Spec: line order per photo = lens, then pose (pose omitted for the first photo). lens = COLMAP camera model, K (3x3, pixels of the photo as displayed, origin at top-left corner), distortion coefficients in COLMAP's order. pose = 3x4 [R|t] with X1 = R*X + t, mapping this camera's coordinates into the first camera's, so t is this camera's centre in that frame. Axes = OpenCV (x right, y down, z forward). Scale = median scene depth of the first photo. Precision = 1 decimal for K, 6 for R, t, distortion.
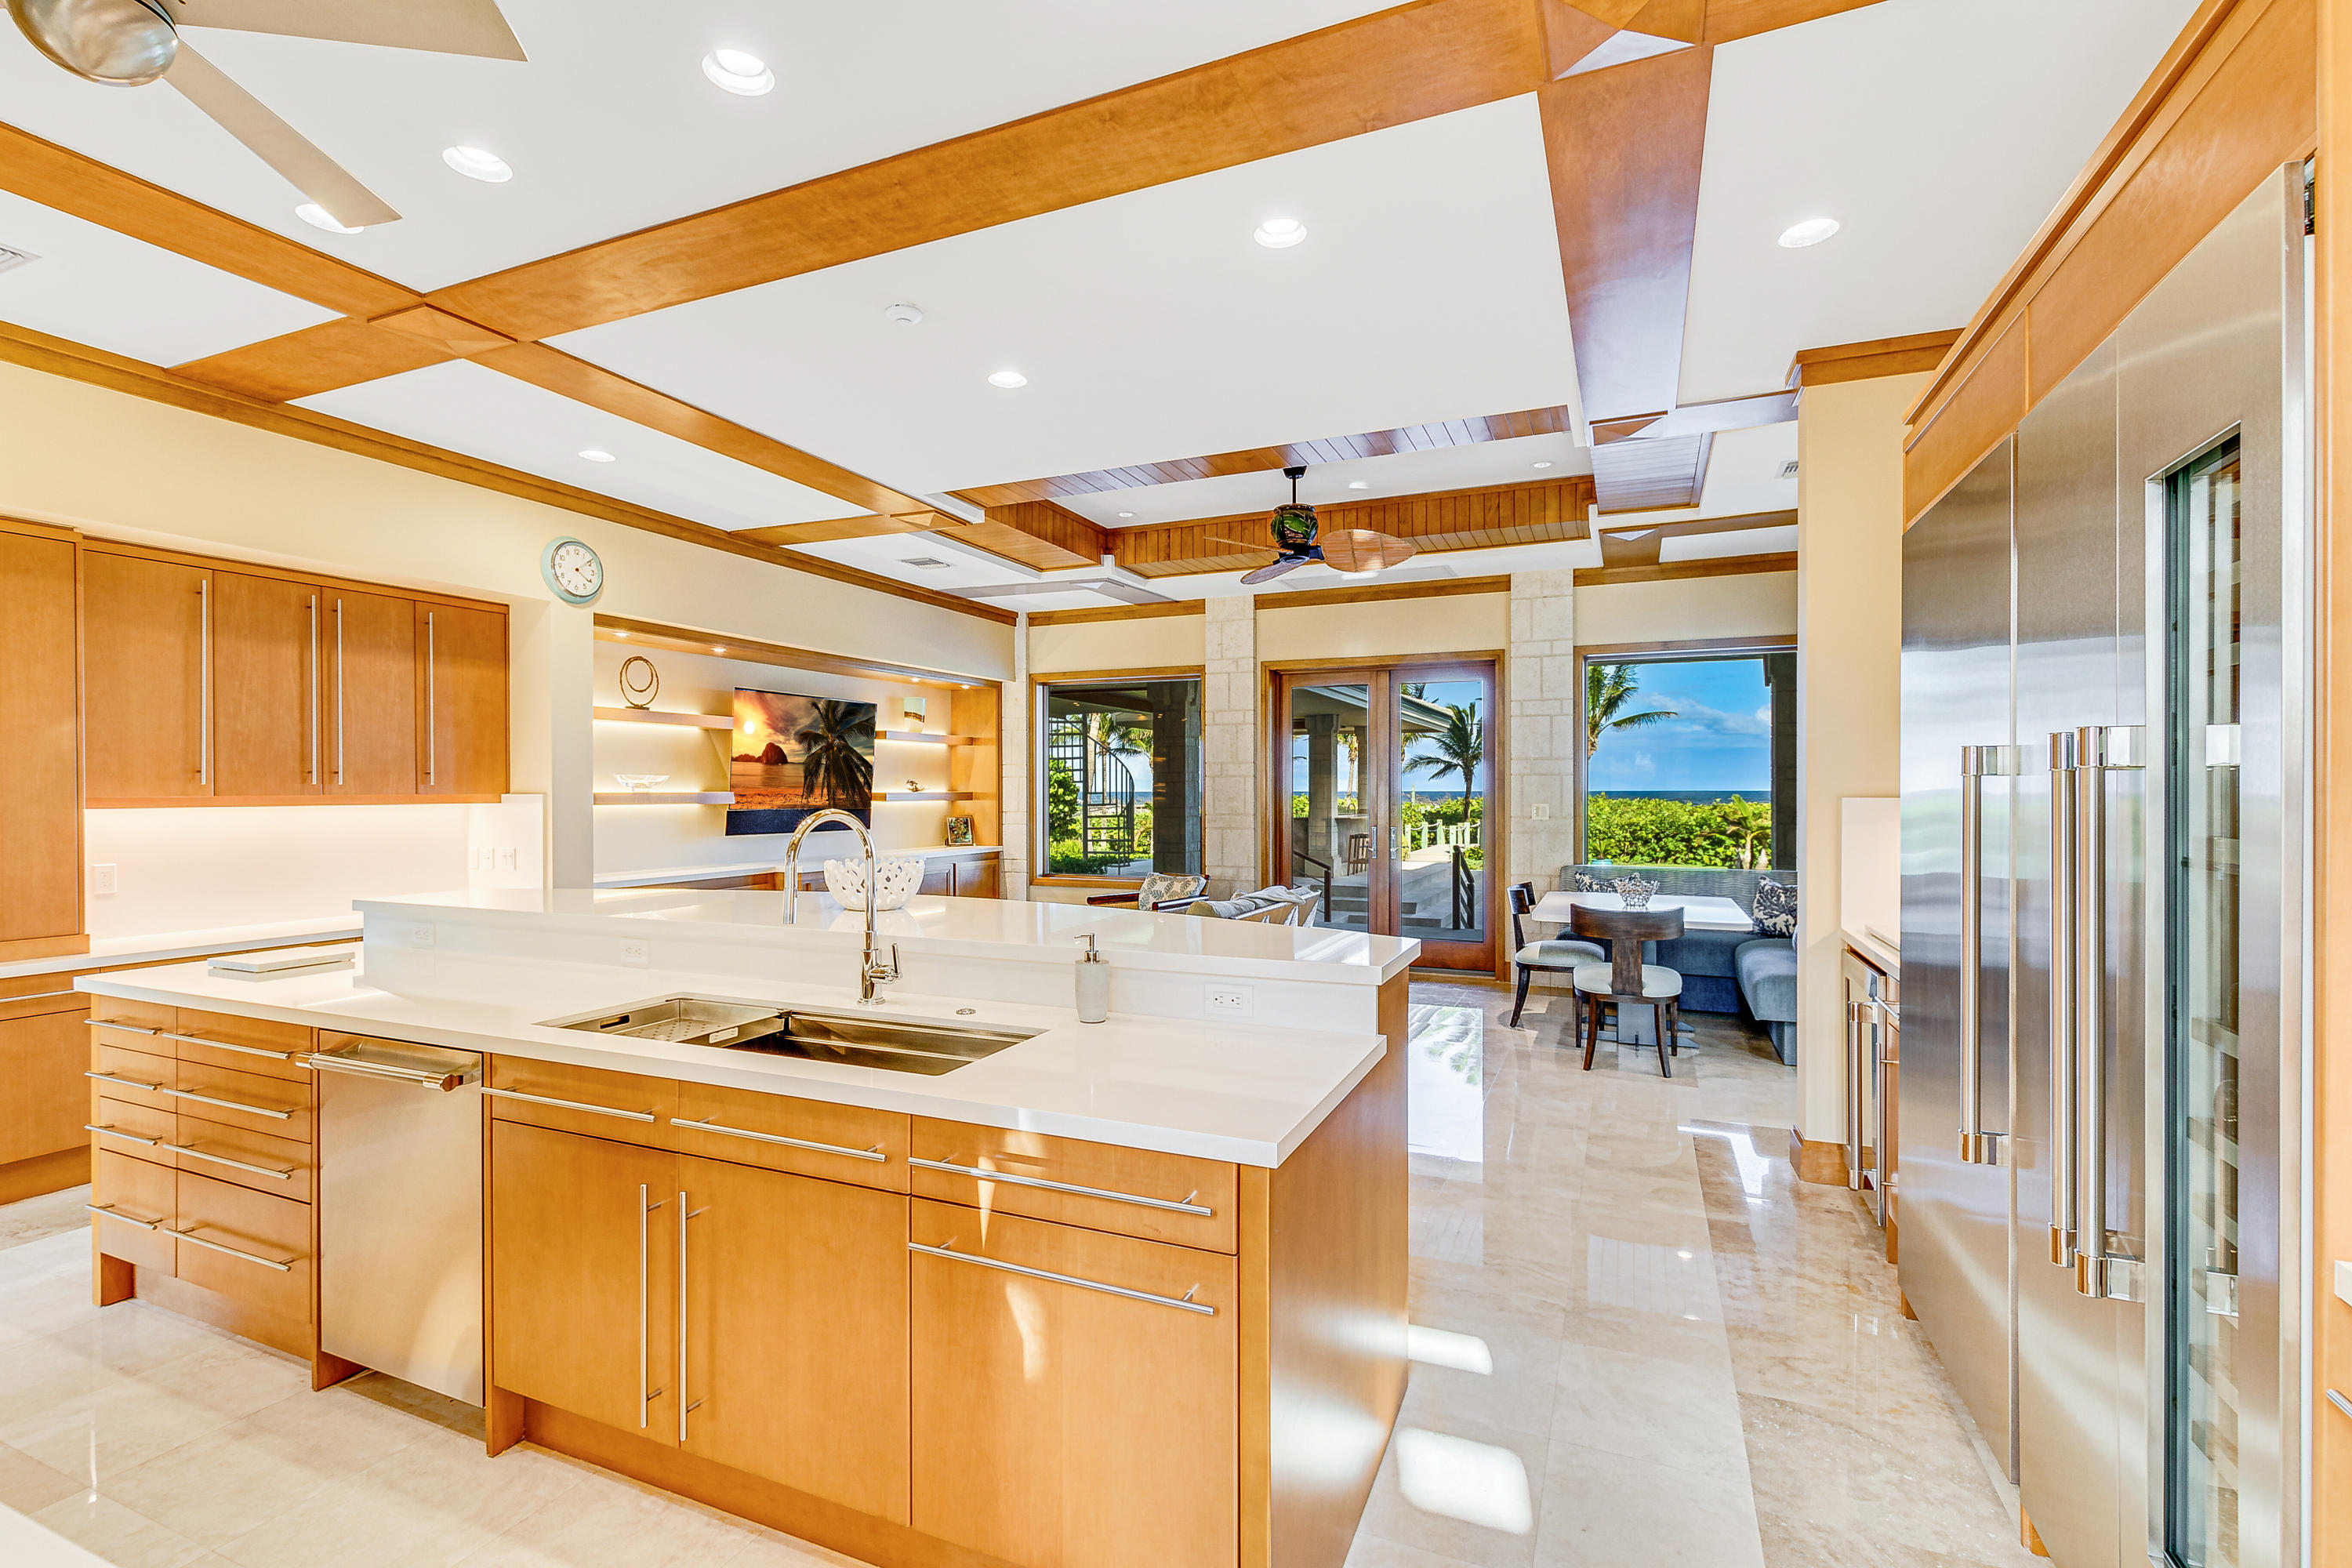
lens RADIAL K [[1060.1, 0, 1172.3], [0, 1060.1, 794.0], [0, 0, 1]] dist [0.008609, -0.001507]
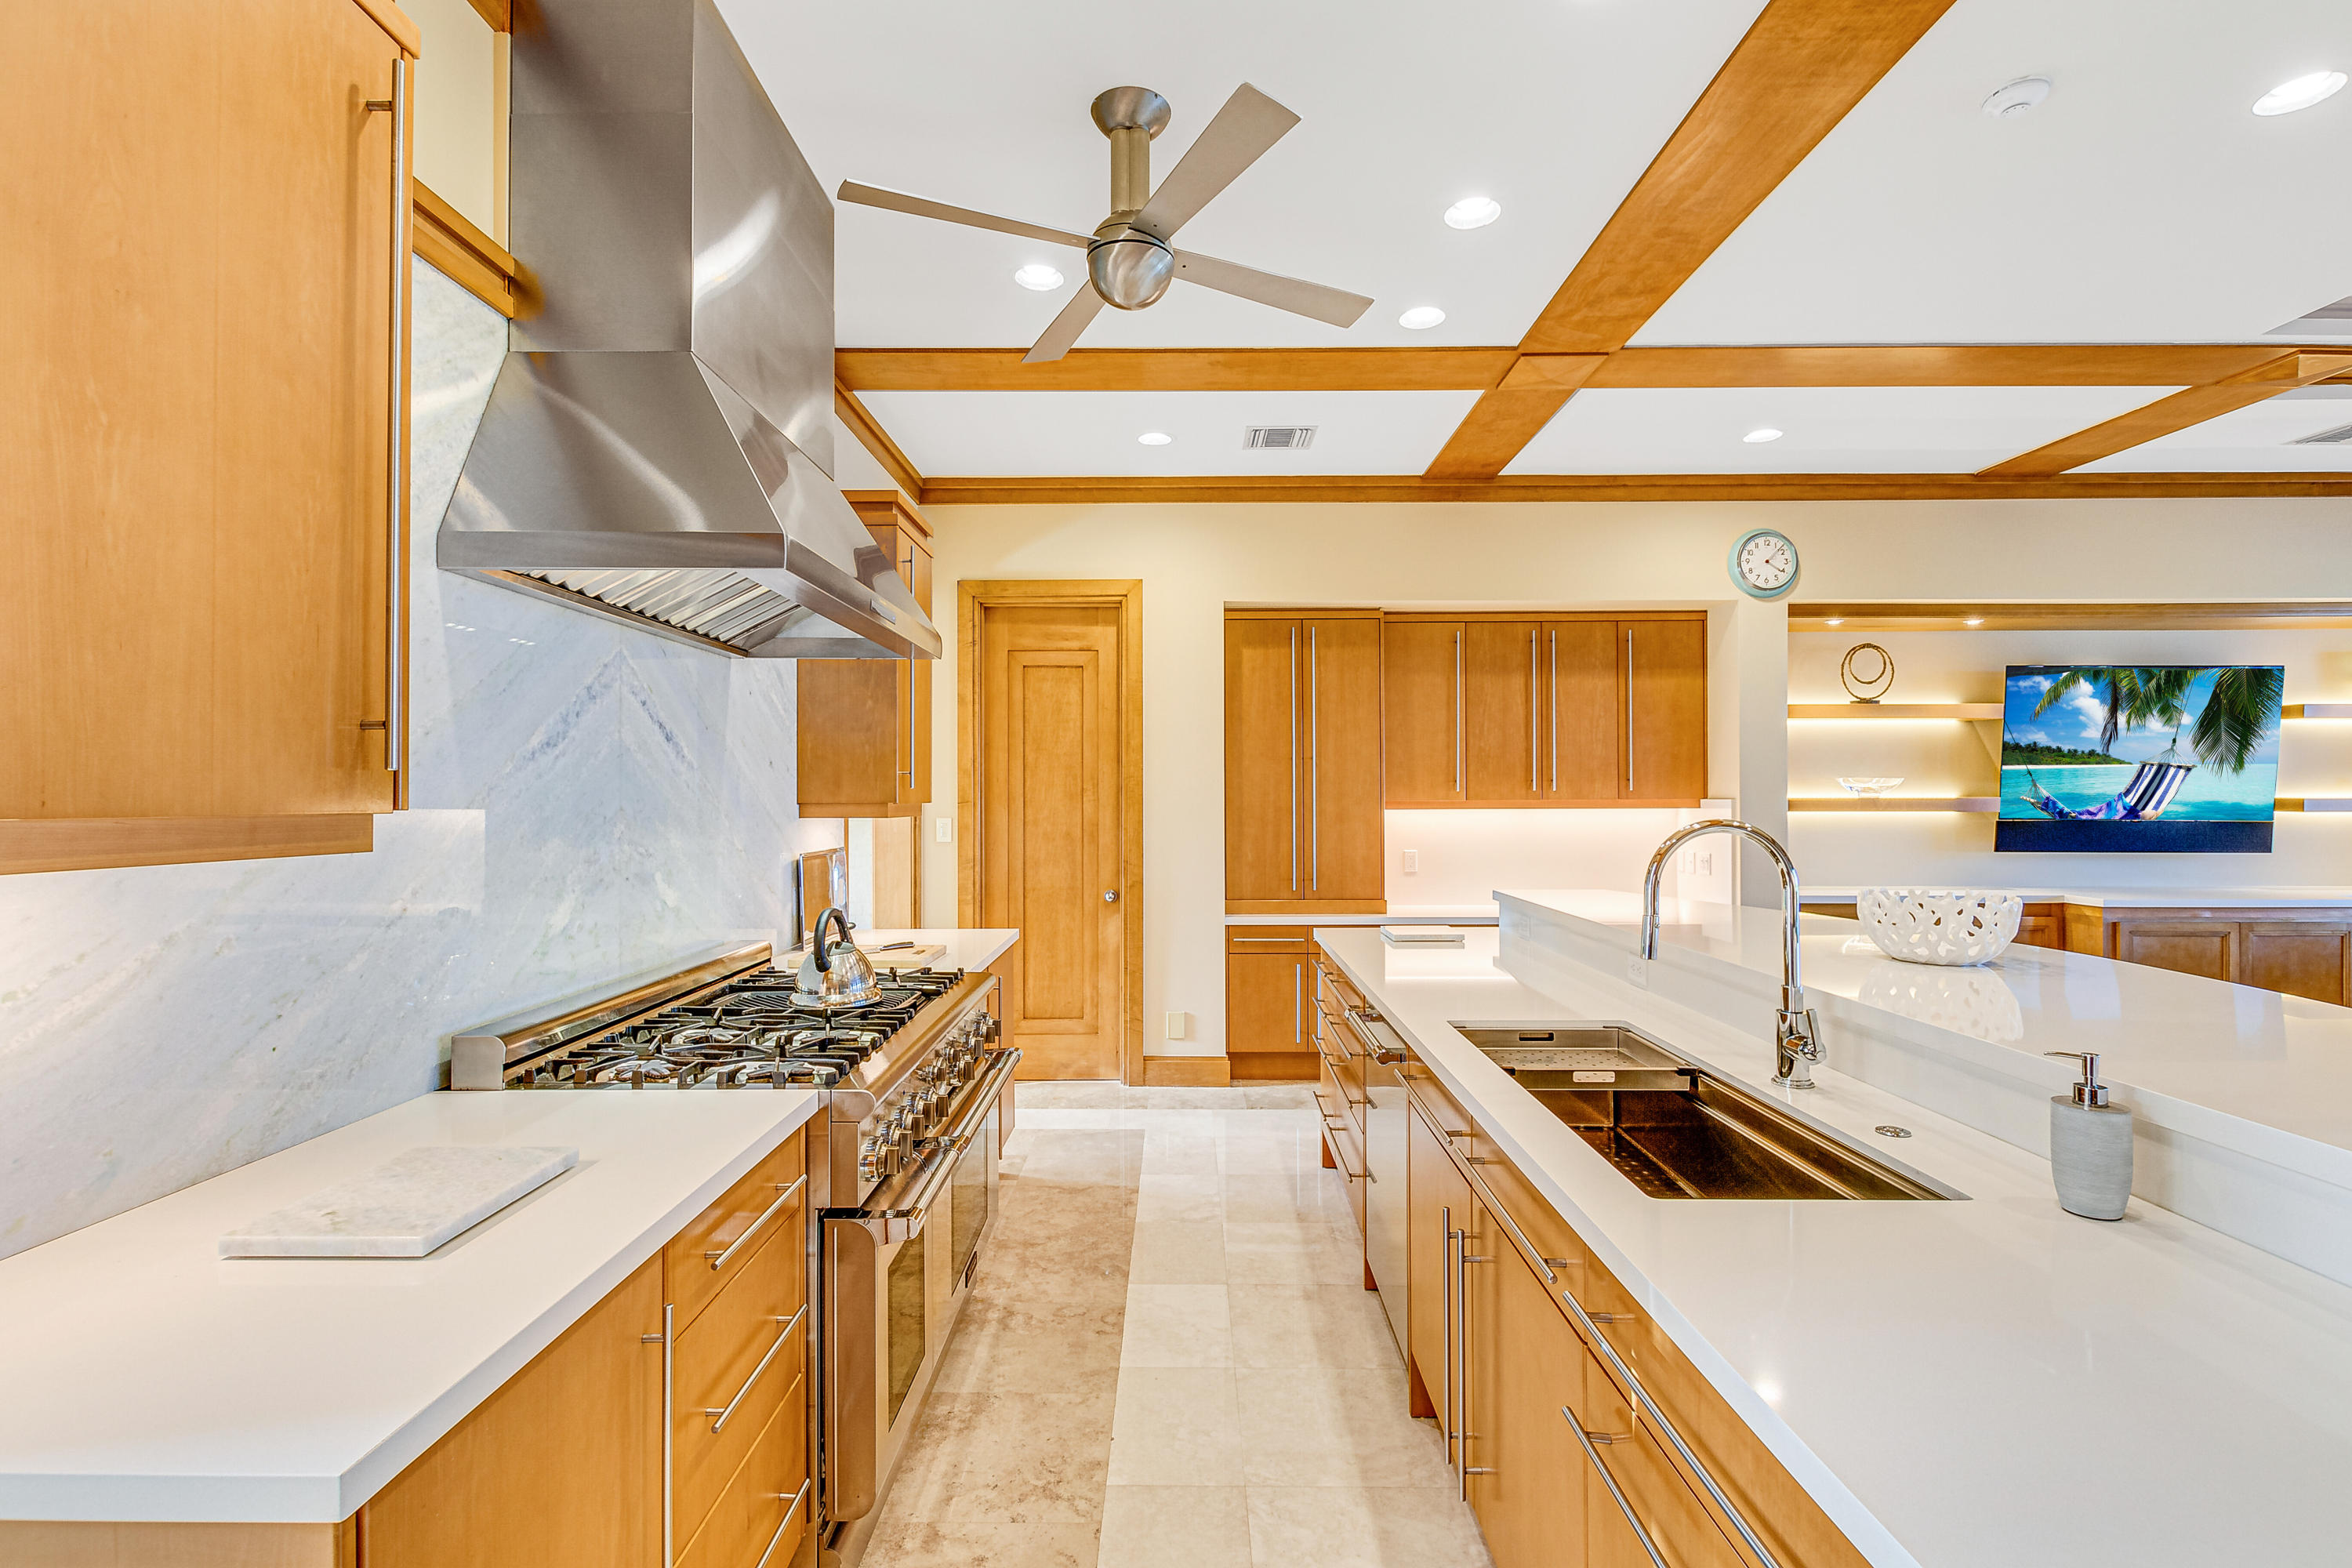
lens RADIAL K [[1068.7, 0, 1165.3], [0, 1068.7, 793.7], [0, 0, 1]] dist [0.002299, 0.000212]
pose [[0.390390, -0.003459, -0.920643, 0.095593], [-0.001207, 0.999990, -0.004268, -0.000412], [0.920649, 0.002777, 0.390382, 0.128086]]
